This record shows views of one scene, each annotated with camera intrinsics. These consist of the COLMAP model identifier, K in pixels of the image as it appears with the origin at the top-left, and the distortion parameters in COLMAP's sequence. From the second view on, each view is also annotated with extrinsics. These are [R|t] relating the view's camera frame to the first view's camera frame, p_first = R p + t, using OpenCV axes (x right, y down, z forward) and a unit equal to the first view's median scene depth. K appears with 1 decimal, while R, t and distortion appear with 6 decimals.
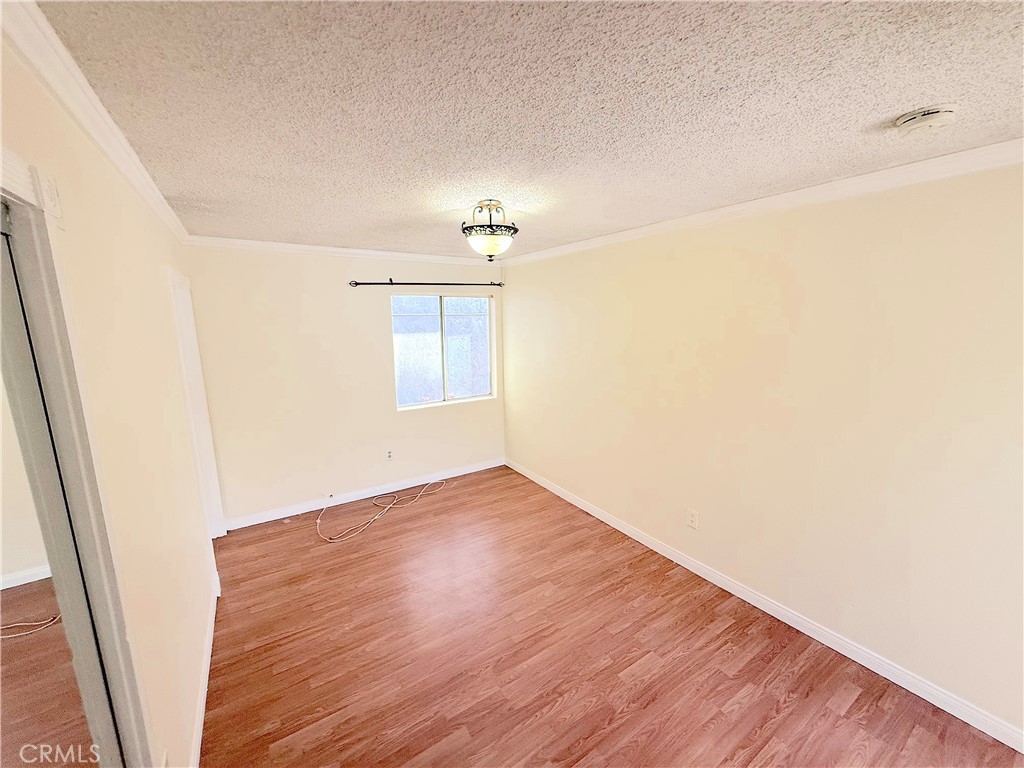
lens RADIAL K [[404.5, 0, 506.7], [0, 404.5, 387.4], [0, 0, 1]] dist [-0.002721, 0.000631]
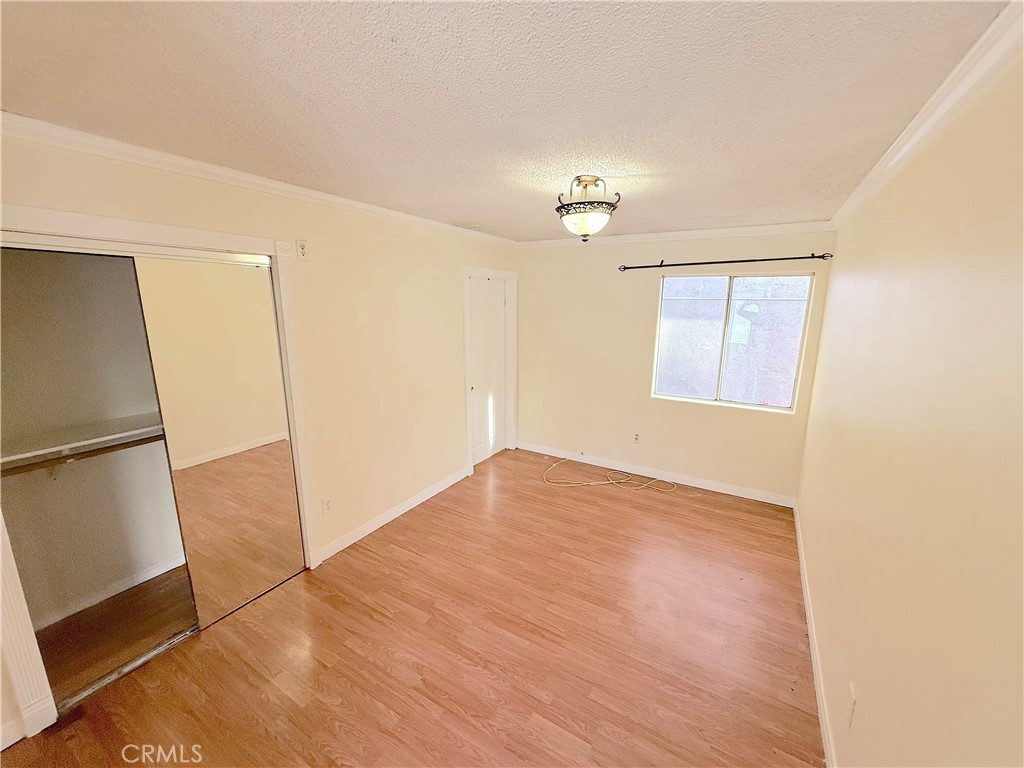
lens RADIAL K [[404.5, 0, 509.0], [0, 404.5, 384.1], [0, 0, 1]] dist [-0.002721, 0.000631]
pose [[0.446982, 0.194488, -0.873145, 0.525386], [-0.167876, 0.976974, 0.131676, -0.052871], [0.878650, 0.087723, 0.469340, 0.288280]]
